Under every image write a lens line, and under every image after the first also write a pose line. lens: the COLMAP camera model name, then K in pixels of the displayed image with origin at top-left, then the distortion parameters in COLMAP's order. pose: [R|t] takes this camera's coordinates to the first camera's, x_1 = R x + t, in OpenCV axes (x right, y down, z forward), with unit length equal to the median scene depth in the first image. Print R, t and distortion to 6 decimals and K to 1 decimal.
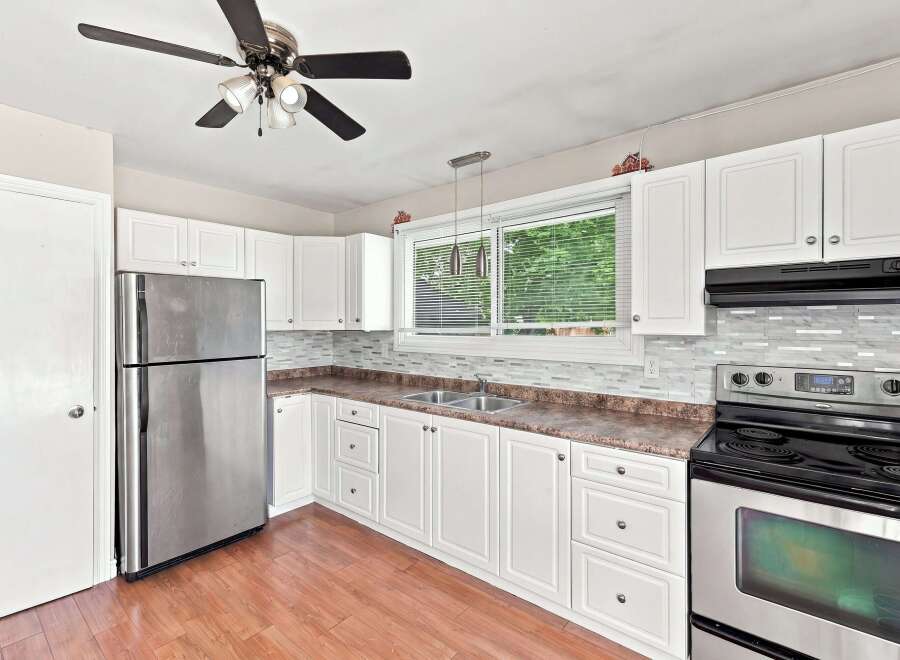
lens RADIAL K [[427.3, 0, 445.7], [0, 427.3, 327.2], [0, 0, 1]] dist [0.000142, -0.000225]
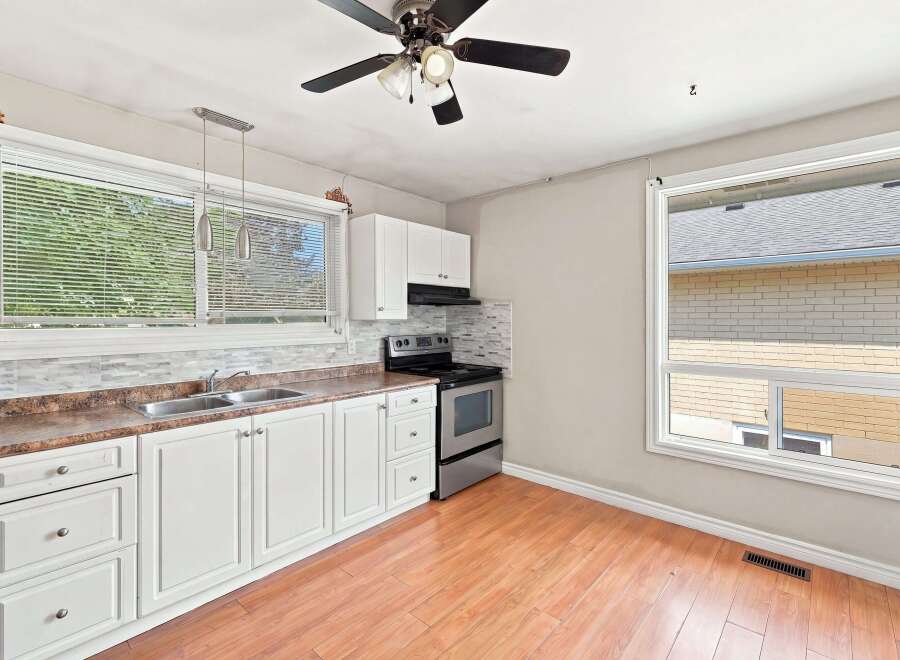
lens RADIAL K [[427.5, 0, 450.9], [0, 427.5, 317.5], [0, 0, 1]] dist [0.001339, 0.000001]
pose [[0.024521, -0.001161, 0.999699, -0.880918], [0.002295, 0.999997, 0.001105, 0.007247], [-0.999697, 0.002267, 0.024523, 0.577512]]
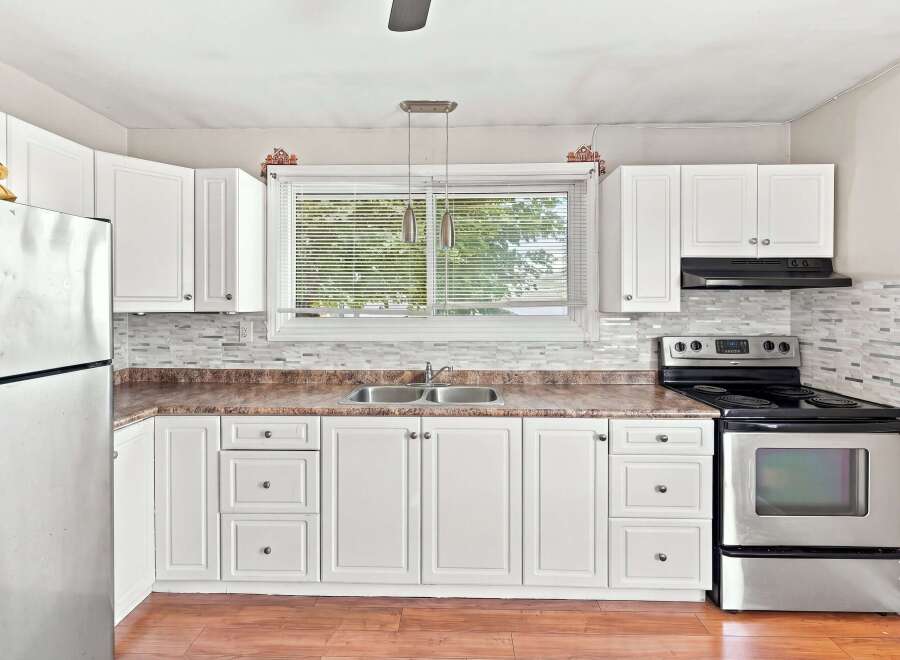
lens RADIAL K [[430.0, 0, 453.9], [0, 430.0, 307.2], [0, 0, 1]] dist [-0.000168, 0.000036]
pose [[0.782241, -0.004829, 0.622958, -0.478175], [0.003628, 0.999988, 0.003197, -0.001237], [-0.622966, -0.000241, 0.782249, 0.338653]]
